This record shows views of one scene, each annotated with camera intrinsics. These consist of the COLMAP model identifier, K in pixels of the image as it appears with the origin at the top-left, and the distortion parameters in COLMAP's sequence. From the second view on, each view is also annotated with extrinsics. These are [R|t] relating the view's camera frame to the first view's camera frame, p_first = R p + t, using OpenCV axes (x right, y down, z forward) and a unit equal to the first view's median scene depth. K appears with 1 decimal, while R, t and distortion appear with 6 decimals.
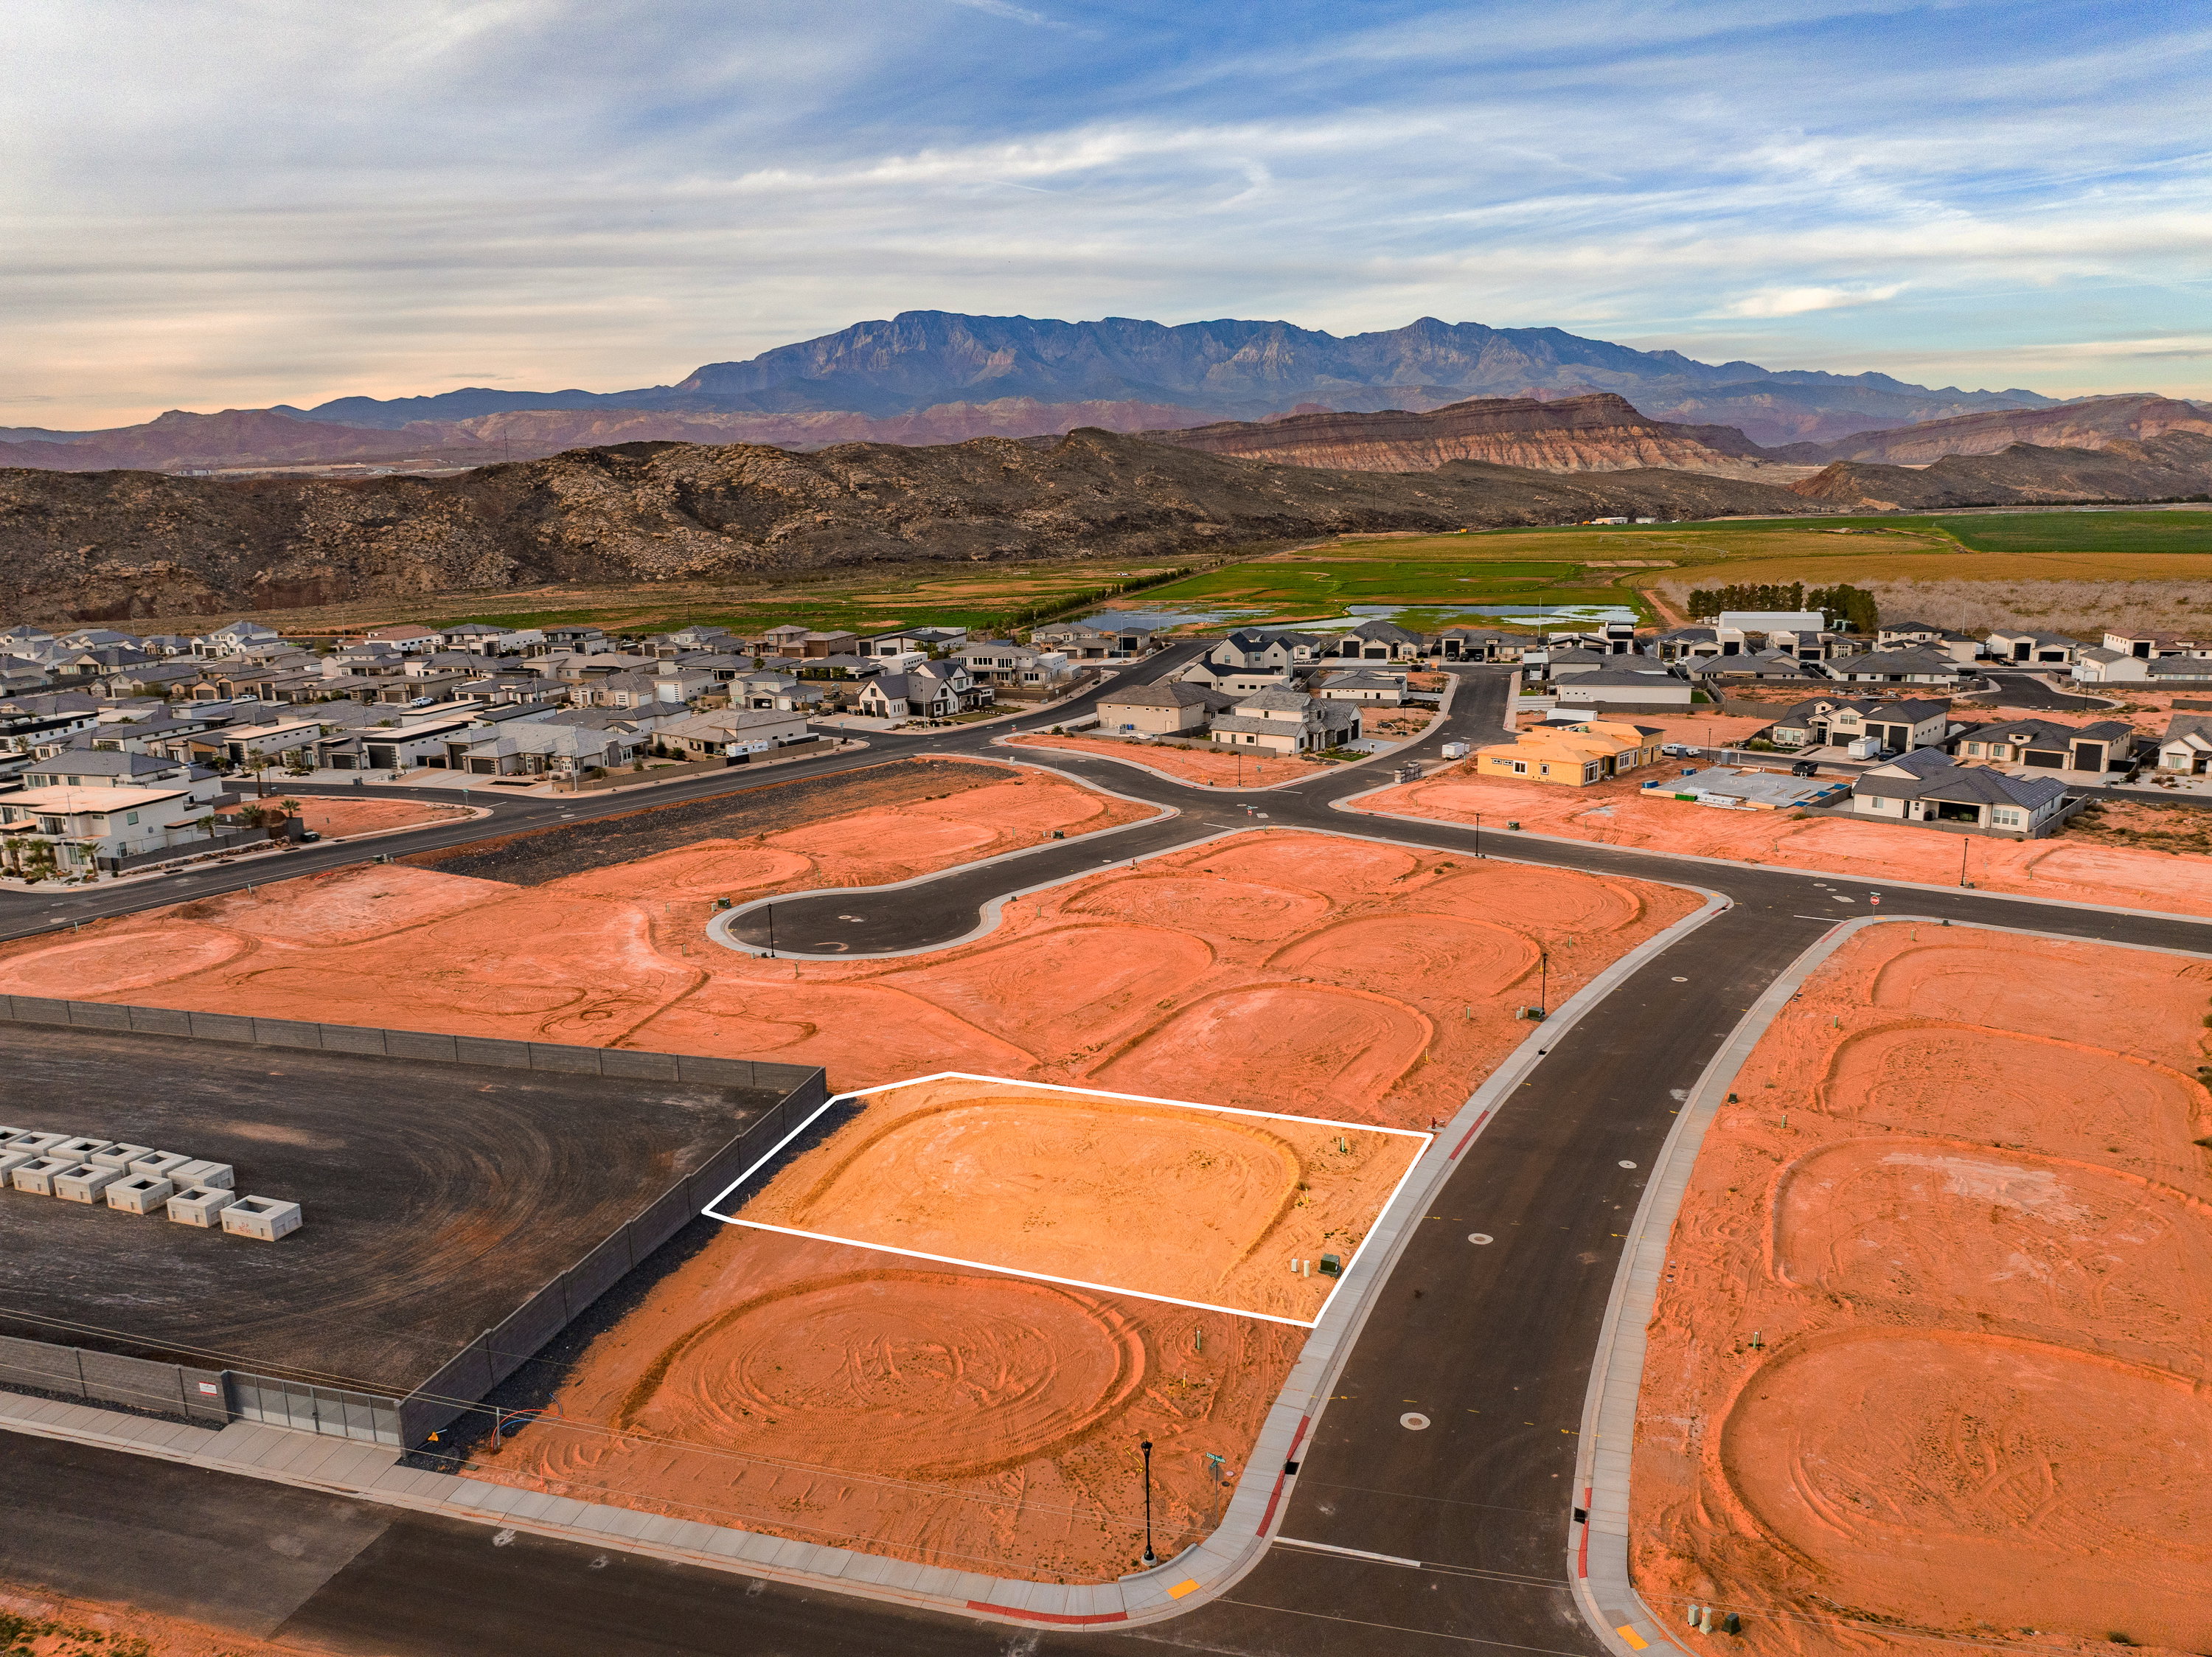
lens RADIAL K [[1556.9, 0, 1102.4], [0, 1556.9, 827.6], [0, 0, 1]] dist [-0.039942, 0.005752]
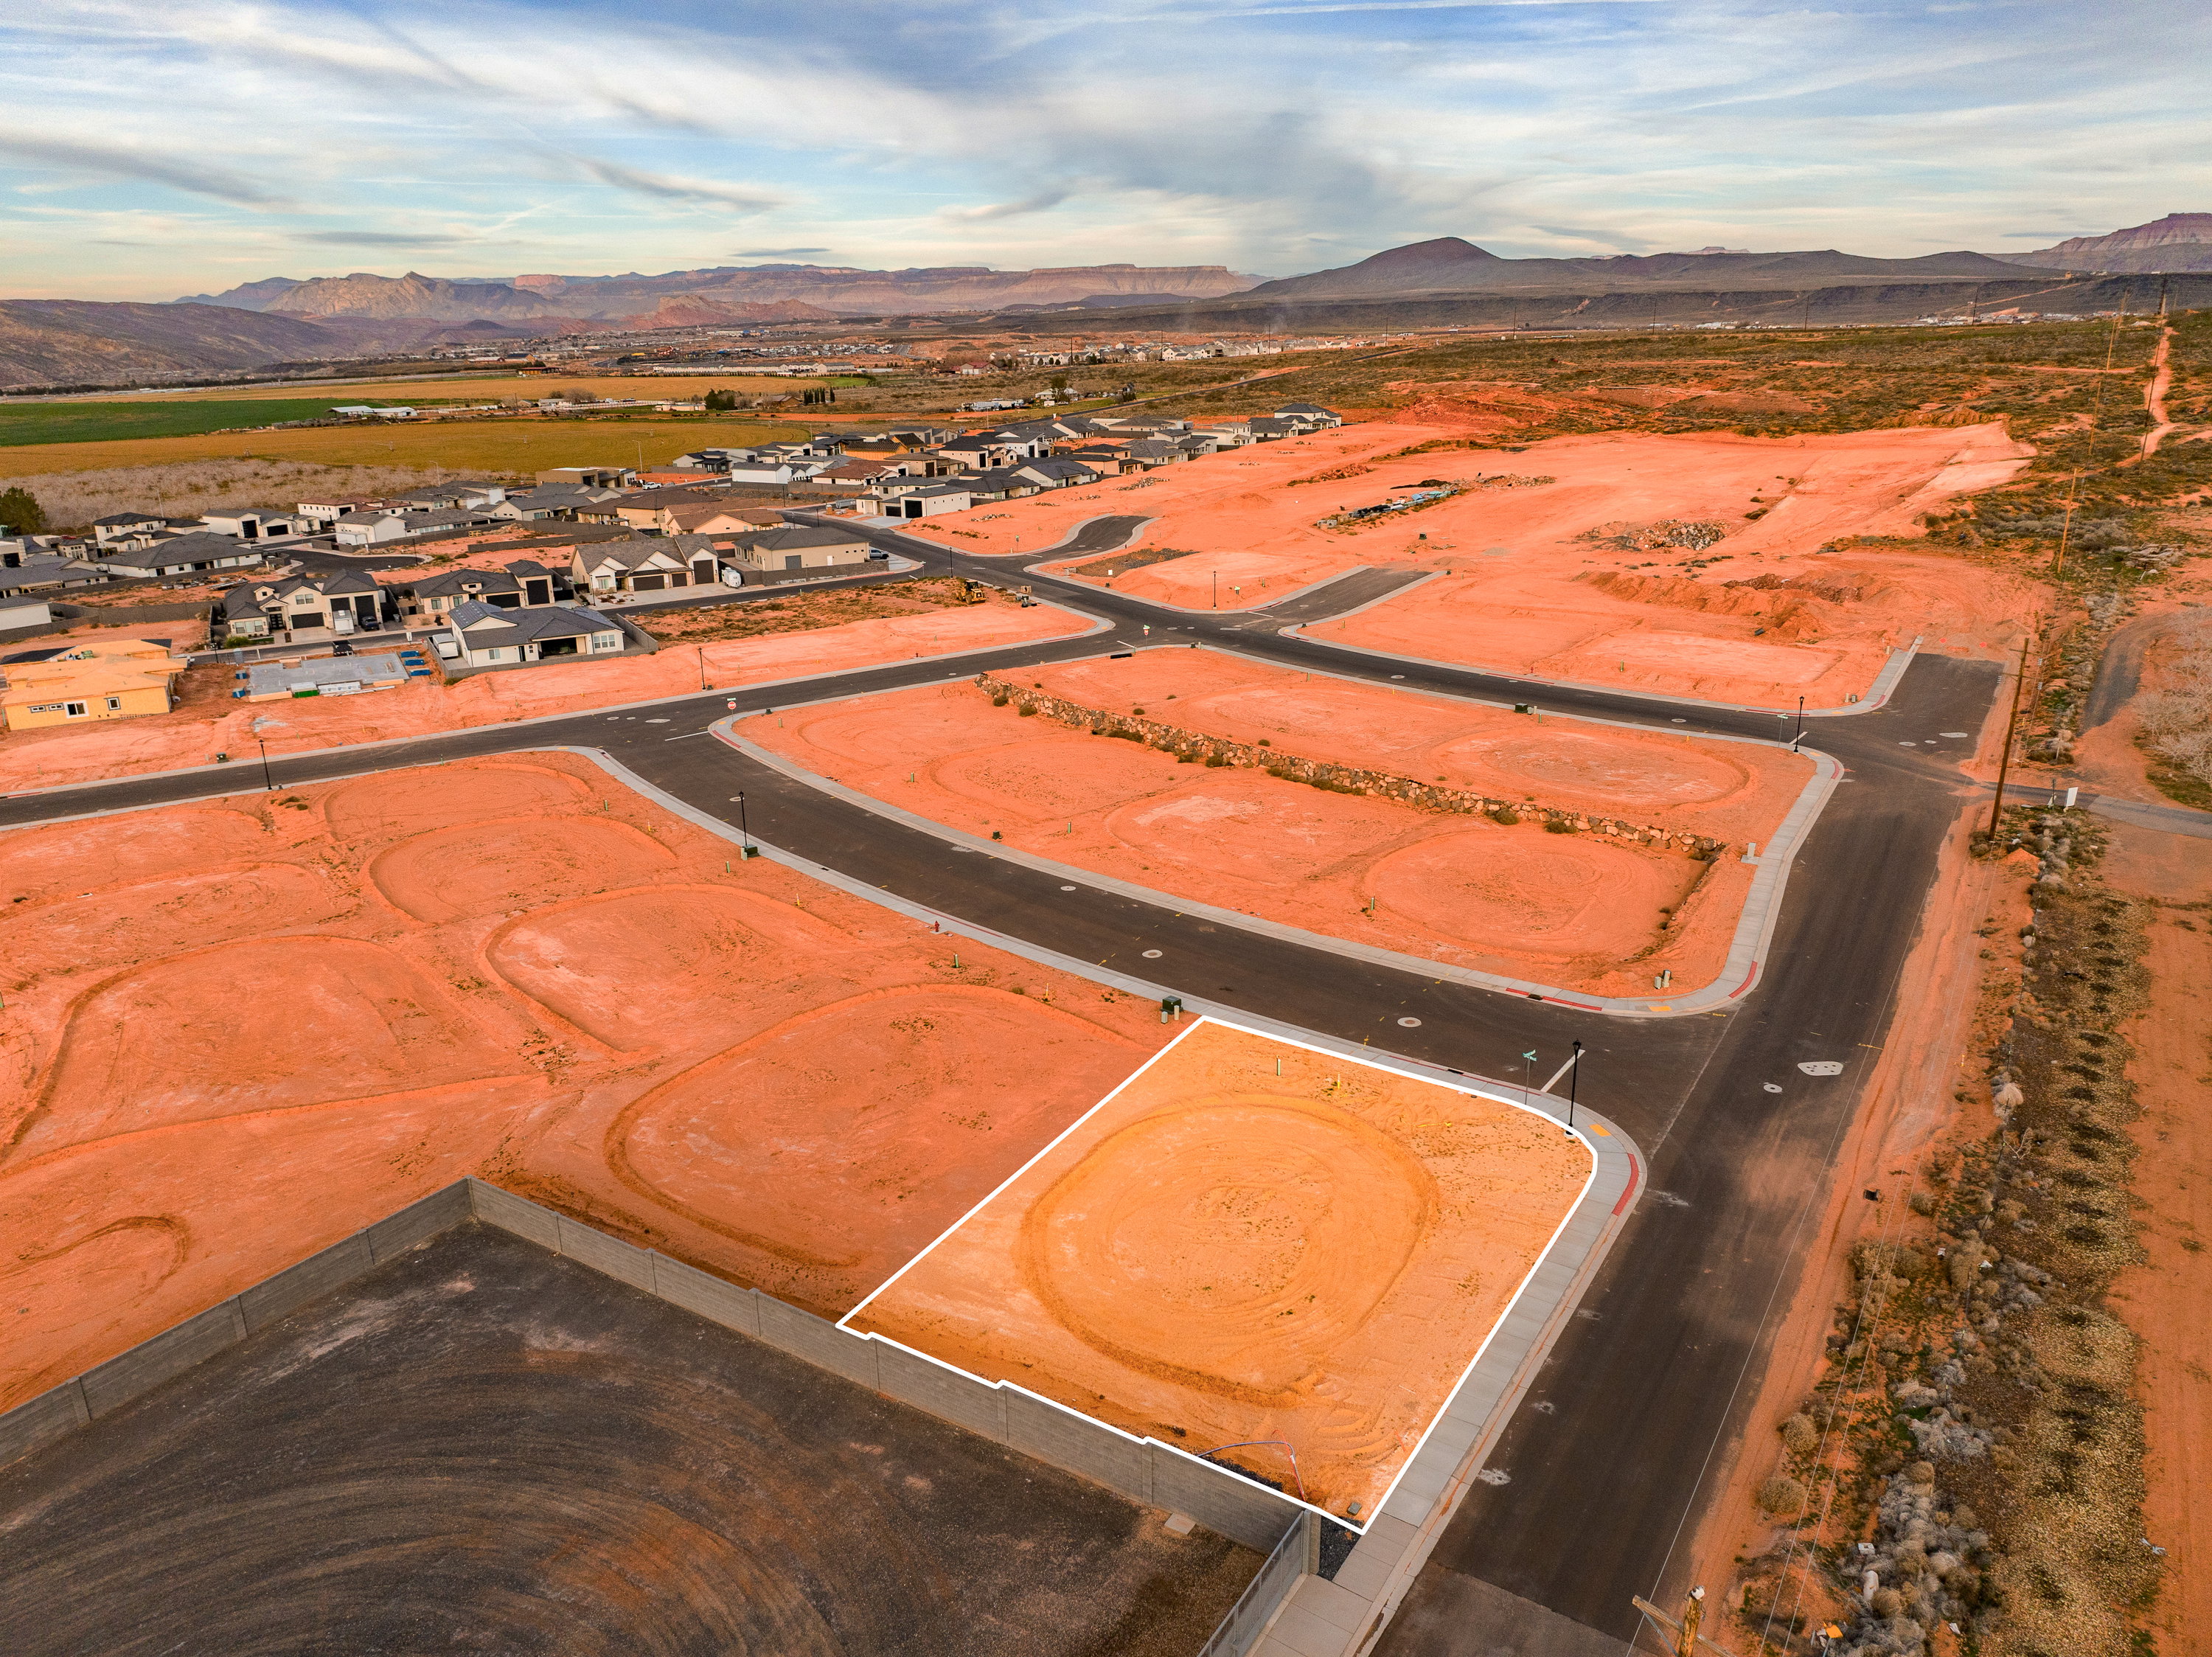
lens RADIAL K [[1556.9, 0, 1101.7], [0, 1556.9, 798.4], [0, 0, 1]] dist [-0.039942, 0.005752]
pose [[0.304272, -0.260763, 0.916199, -0.071233], [0.218681, 0.955237, 0.199249, -0.008195], [-0.927145, 0.139730, 0.347676, 0.051724]]
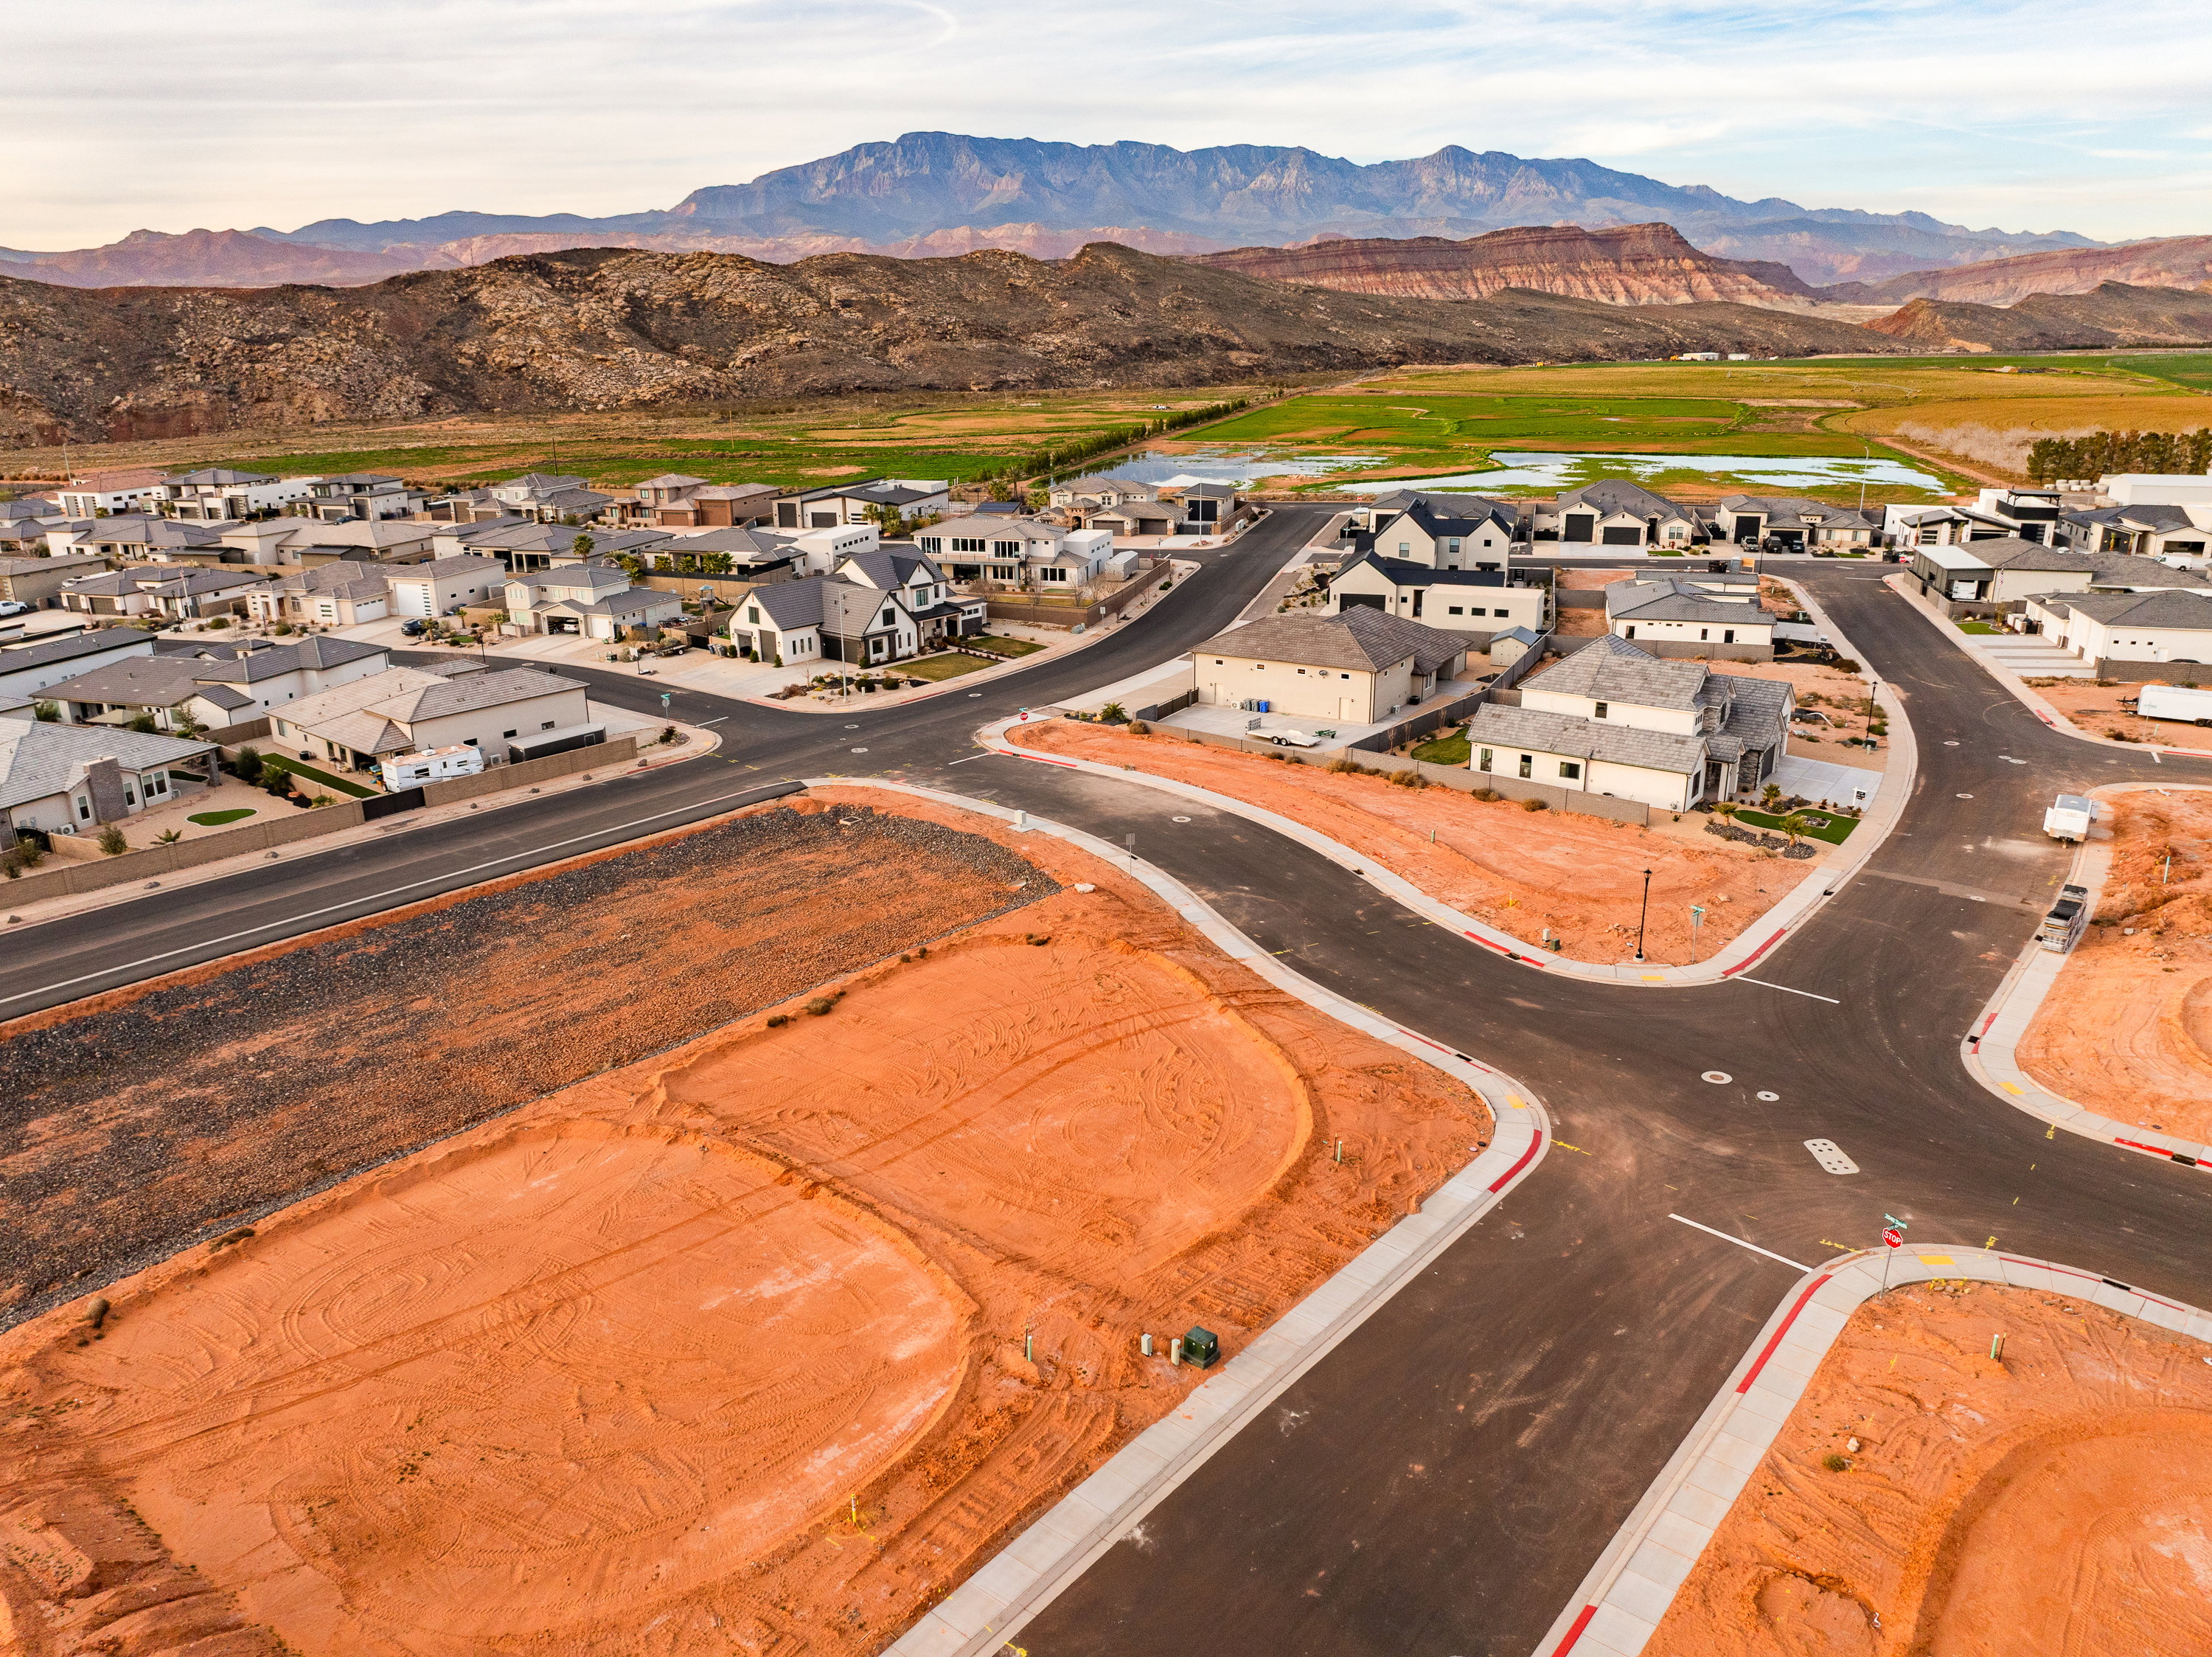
lens RADIAL K [[1556.9, 0, 1106.3], [0, 1556.9, 830.7], [0, 0, 1]] dist [-0.039942, 0.005752]
pose [[0.999934, 0.011458, 0.000652, -0.008832], [-0.011465, 0.994848, 0.100724, -0.021206], [0.000505, -0.100725, 0.994914, 0.146396]]
